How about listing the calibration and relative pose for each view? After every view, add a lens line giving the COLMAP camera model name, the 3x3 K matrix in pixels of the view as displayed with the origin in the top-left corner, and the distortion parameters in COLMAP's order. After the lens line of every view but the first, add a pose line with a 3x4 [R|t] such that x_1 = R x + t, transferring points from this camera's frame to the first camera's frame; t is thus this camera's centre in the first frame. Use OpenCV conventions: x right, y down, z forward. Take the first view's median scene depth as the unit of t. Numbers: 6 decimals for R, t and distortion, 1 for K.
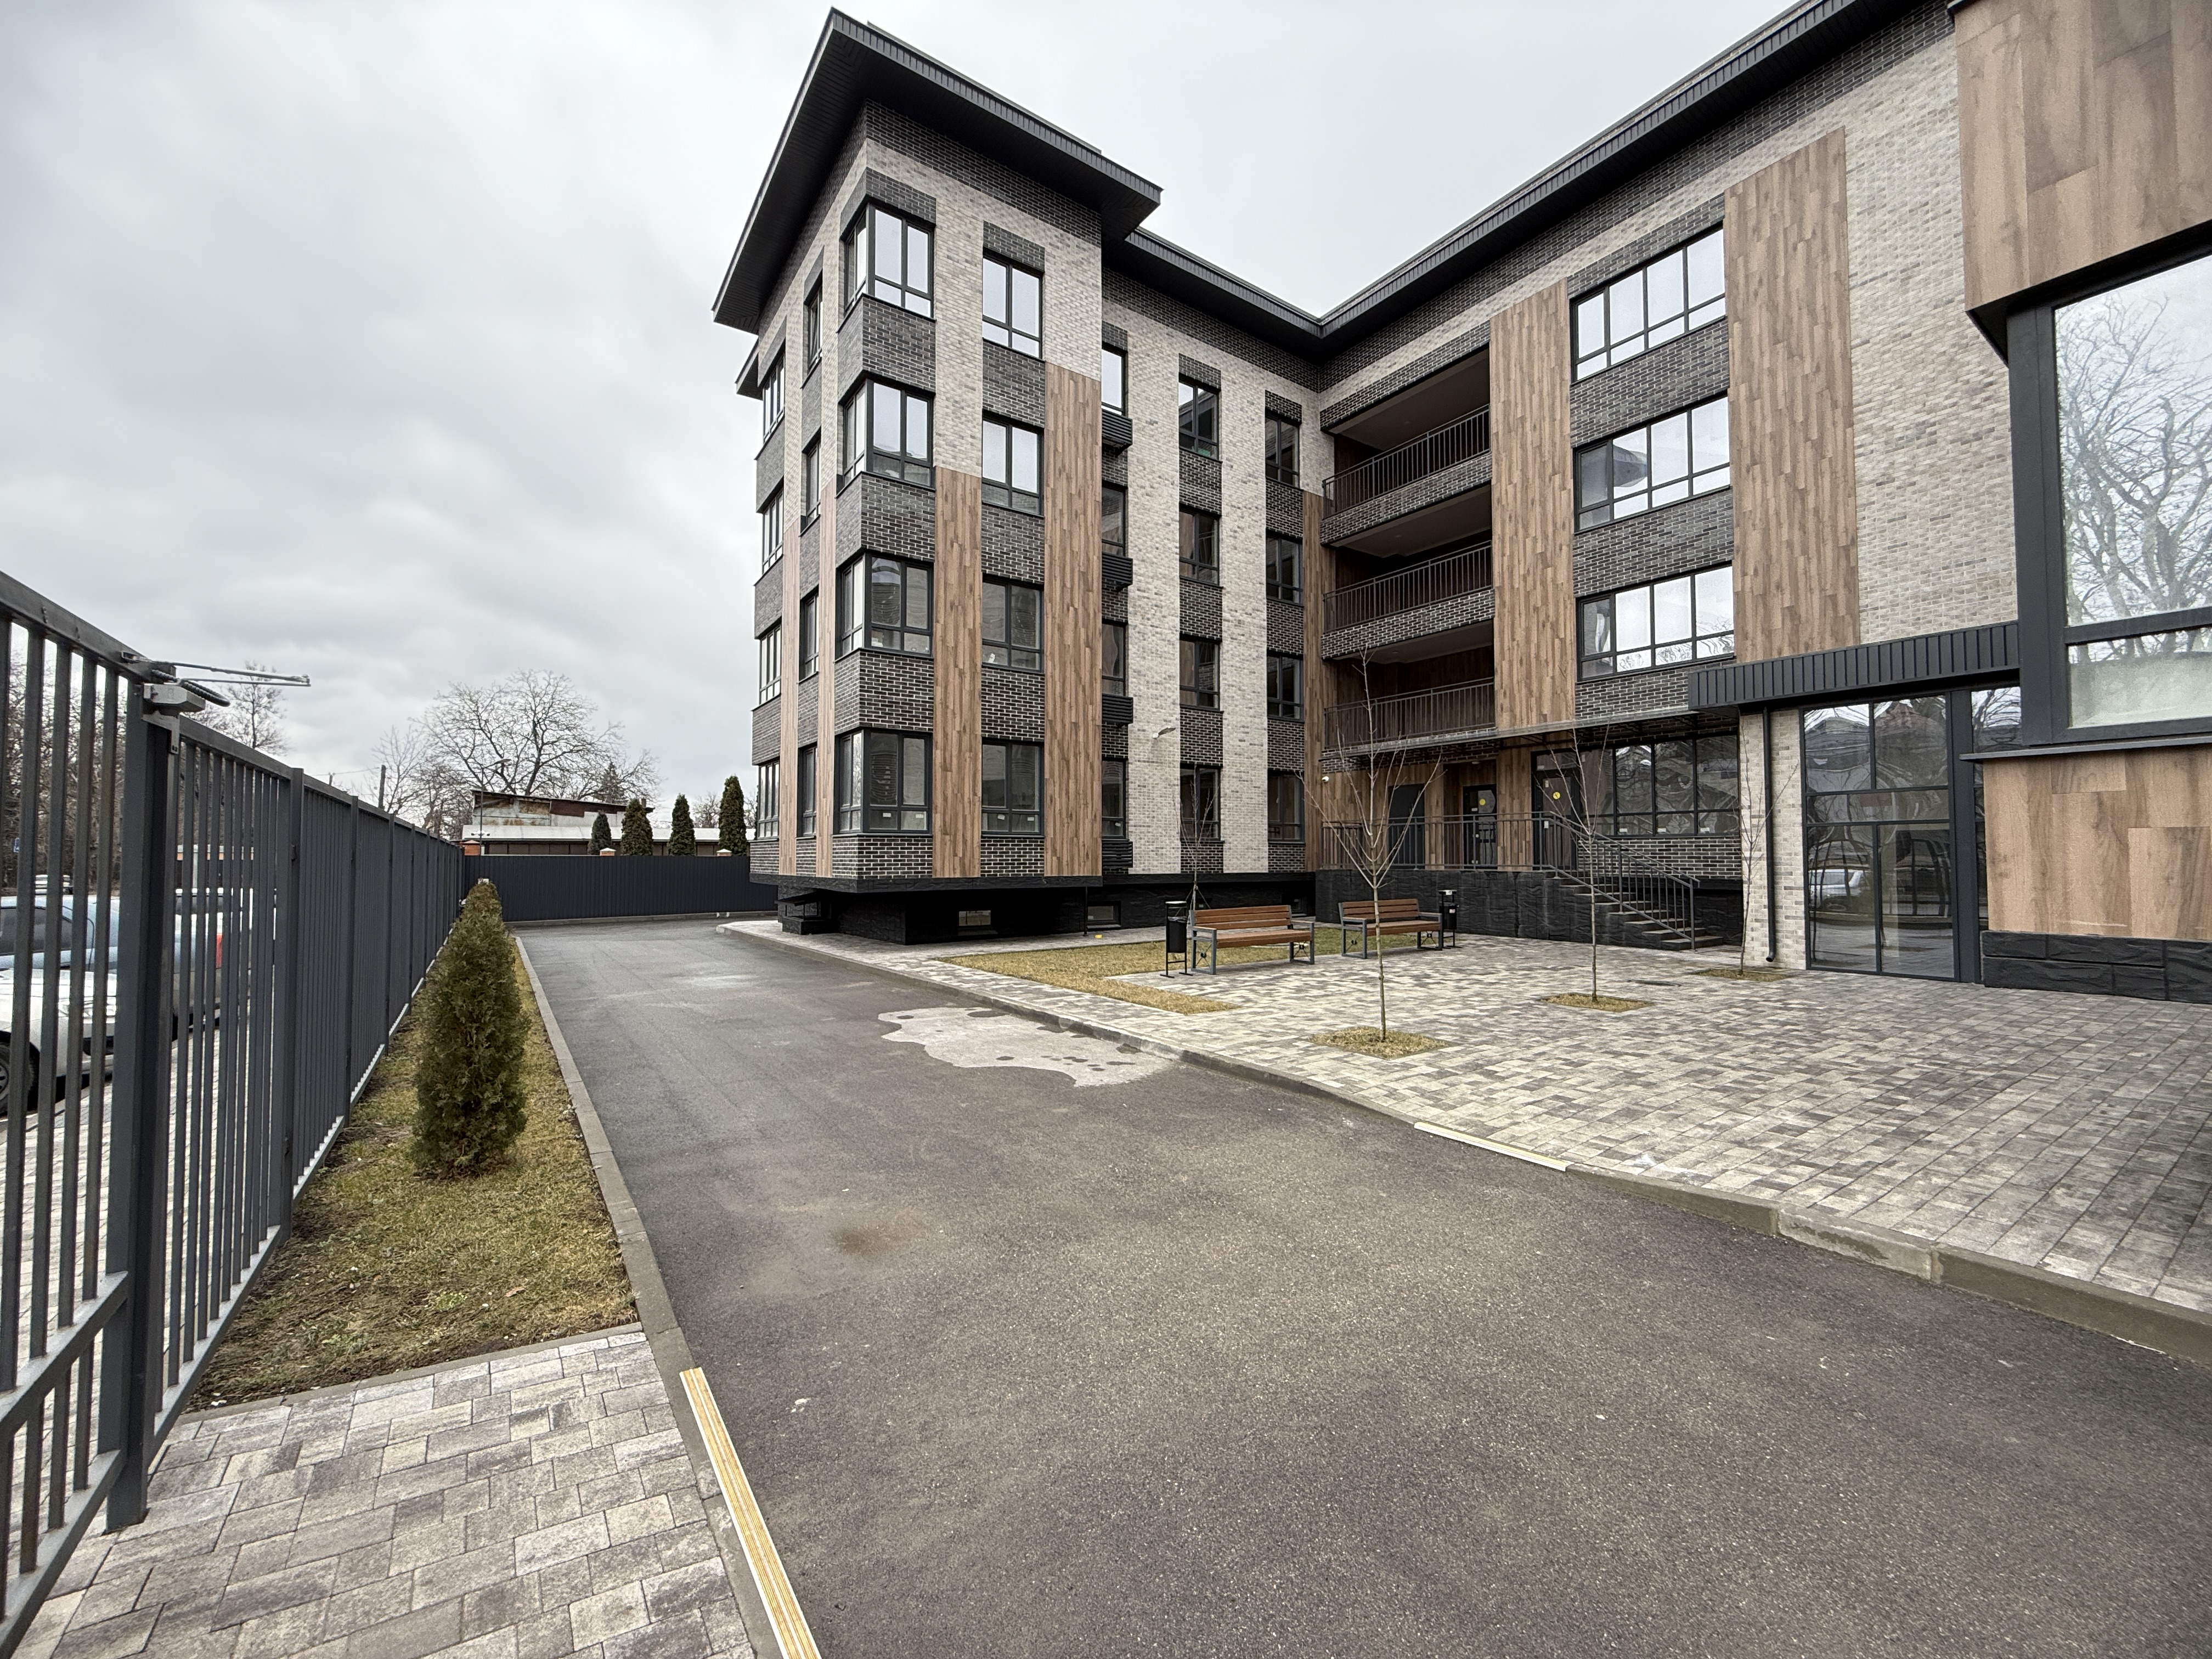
lens RADIAL K [[884.5, 0, 1107.2], [0, 884.5, 831.2], [0, 0, 1]] dist [0.001095, 0.000028]
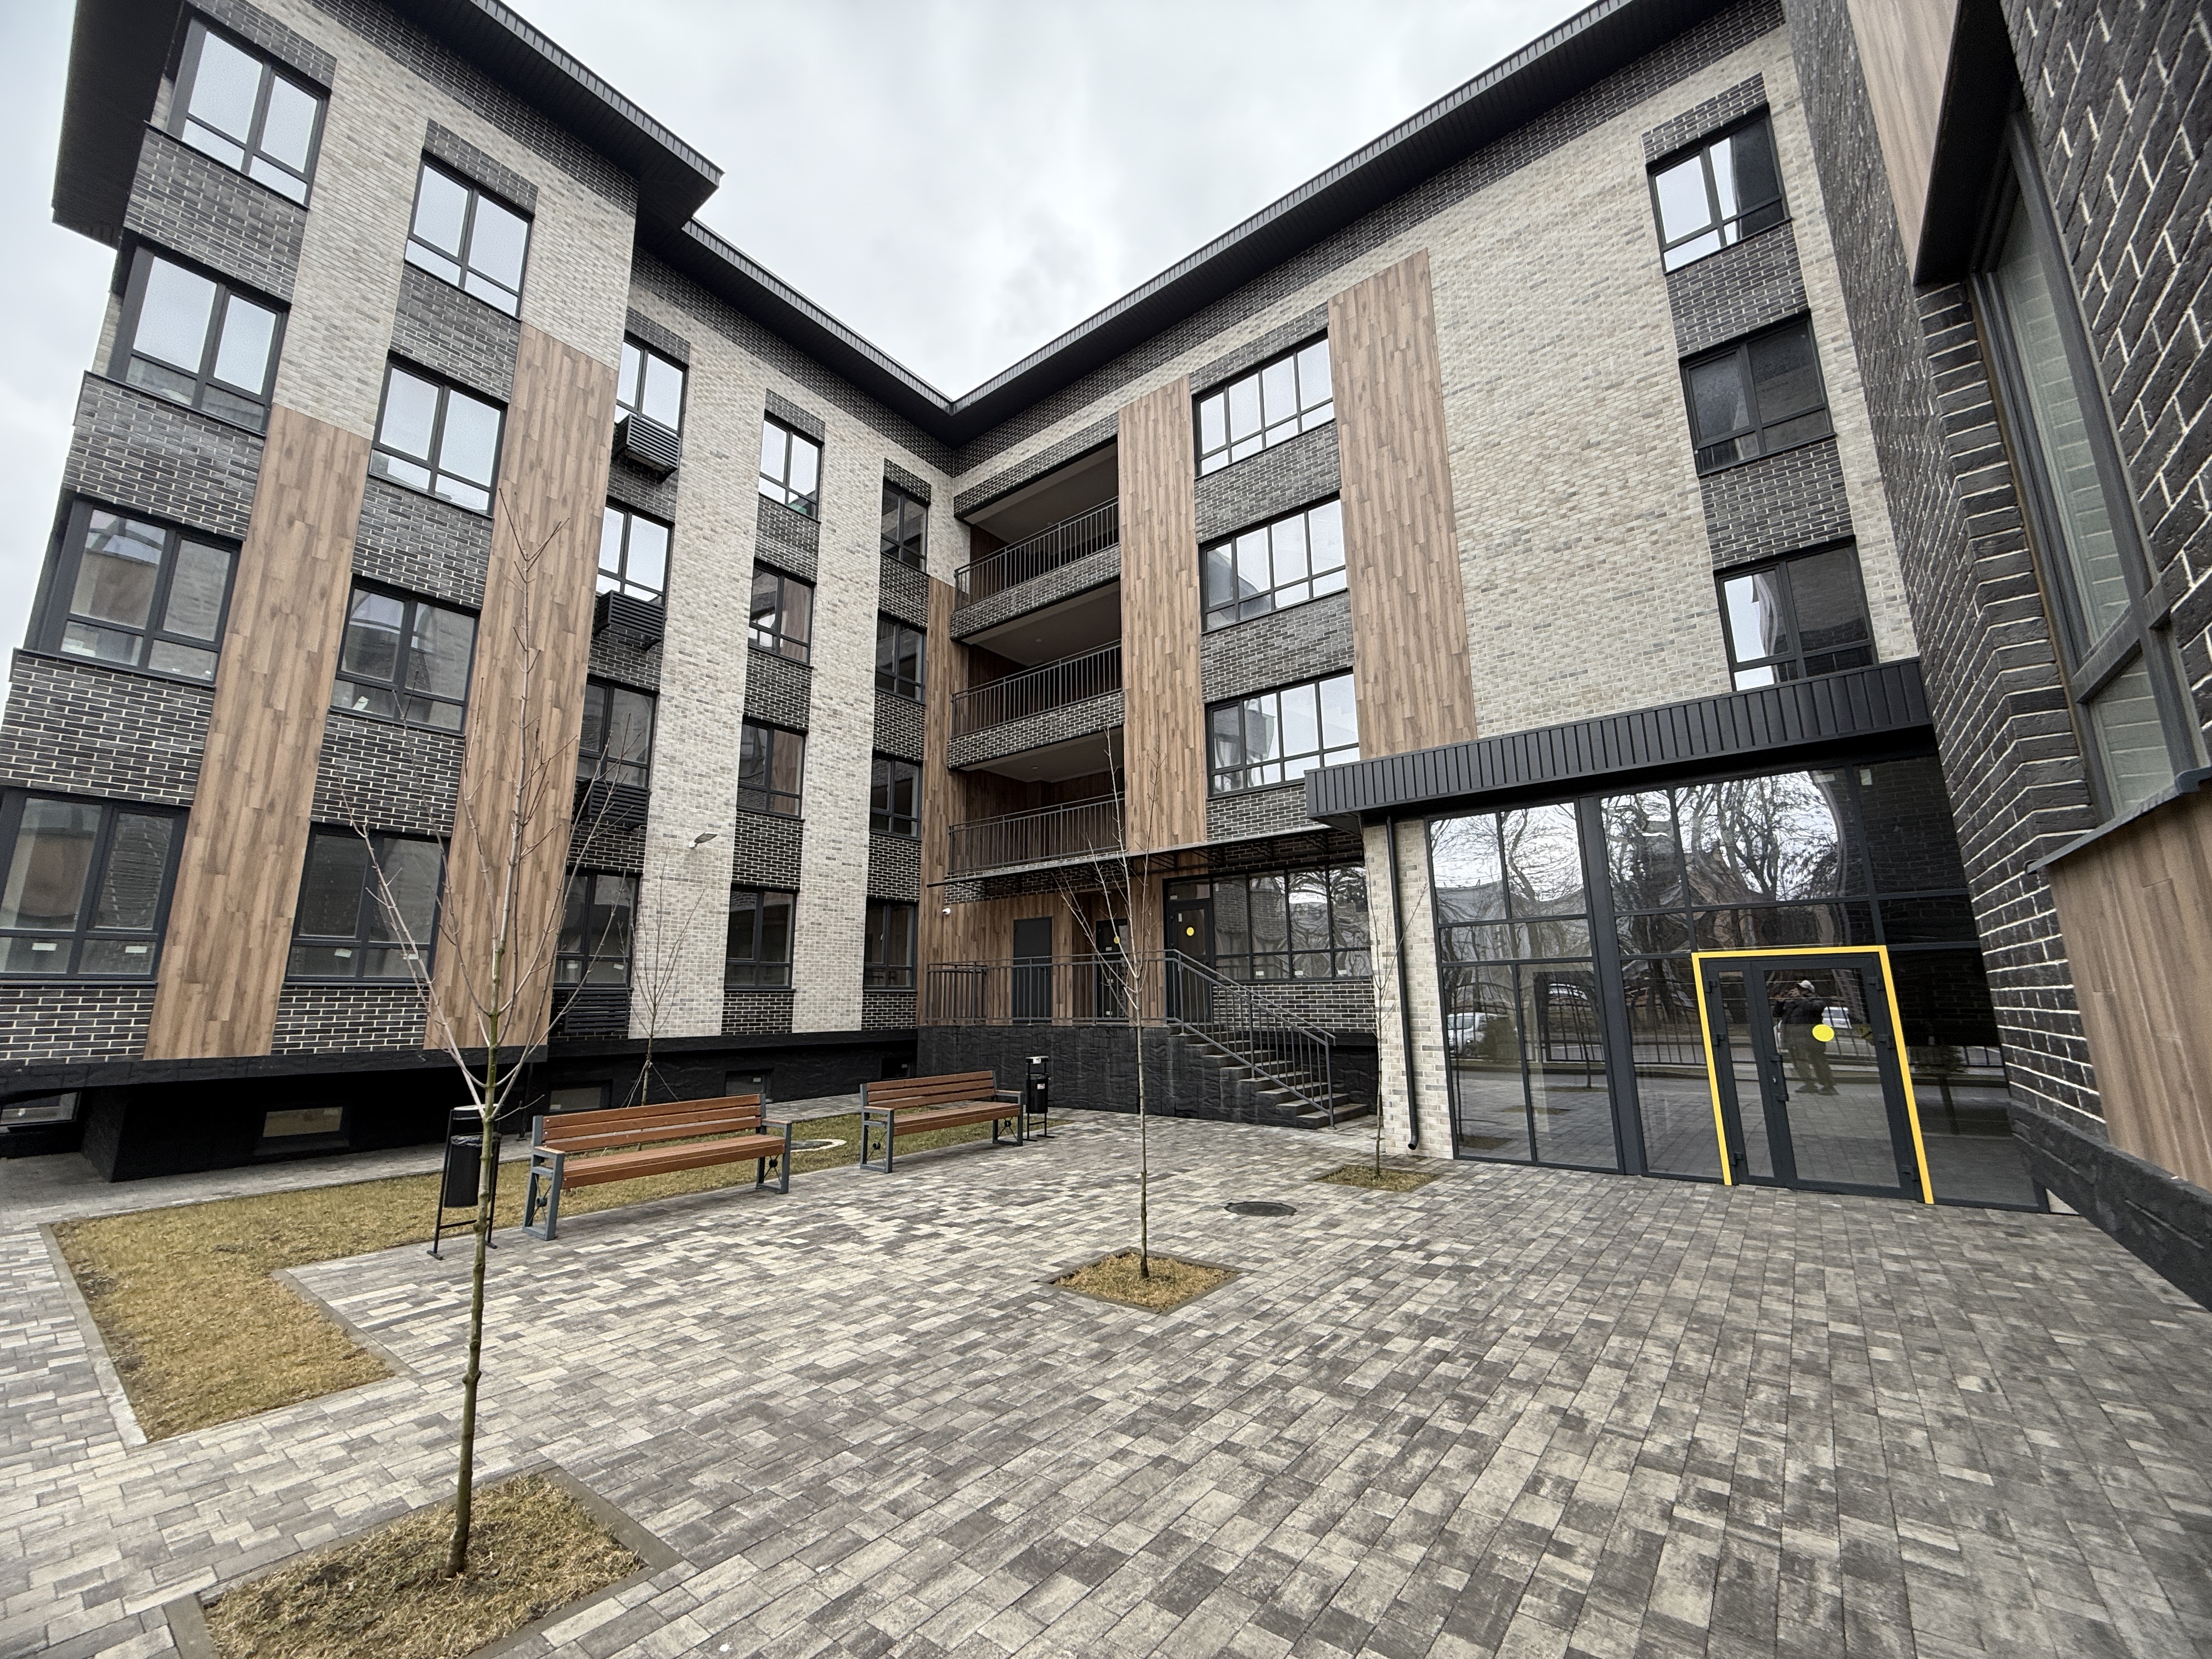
lens RADIAL K [[884.5, 0, 1107.0], [0, 884.5, 826.8], [0, 0, 1]] dist [0.001095, 0.000028]
pose [[0.953440, 0.047459, 0.297826, 0.194490], [0.003111, 0.985940, -0.167073, 0.001878], [-0.301567, 0.160220, 0.939887, 0.241316]]
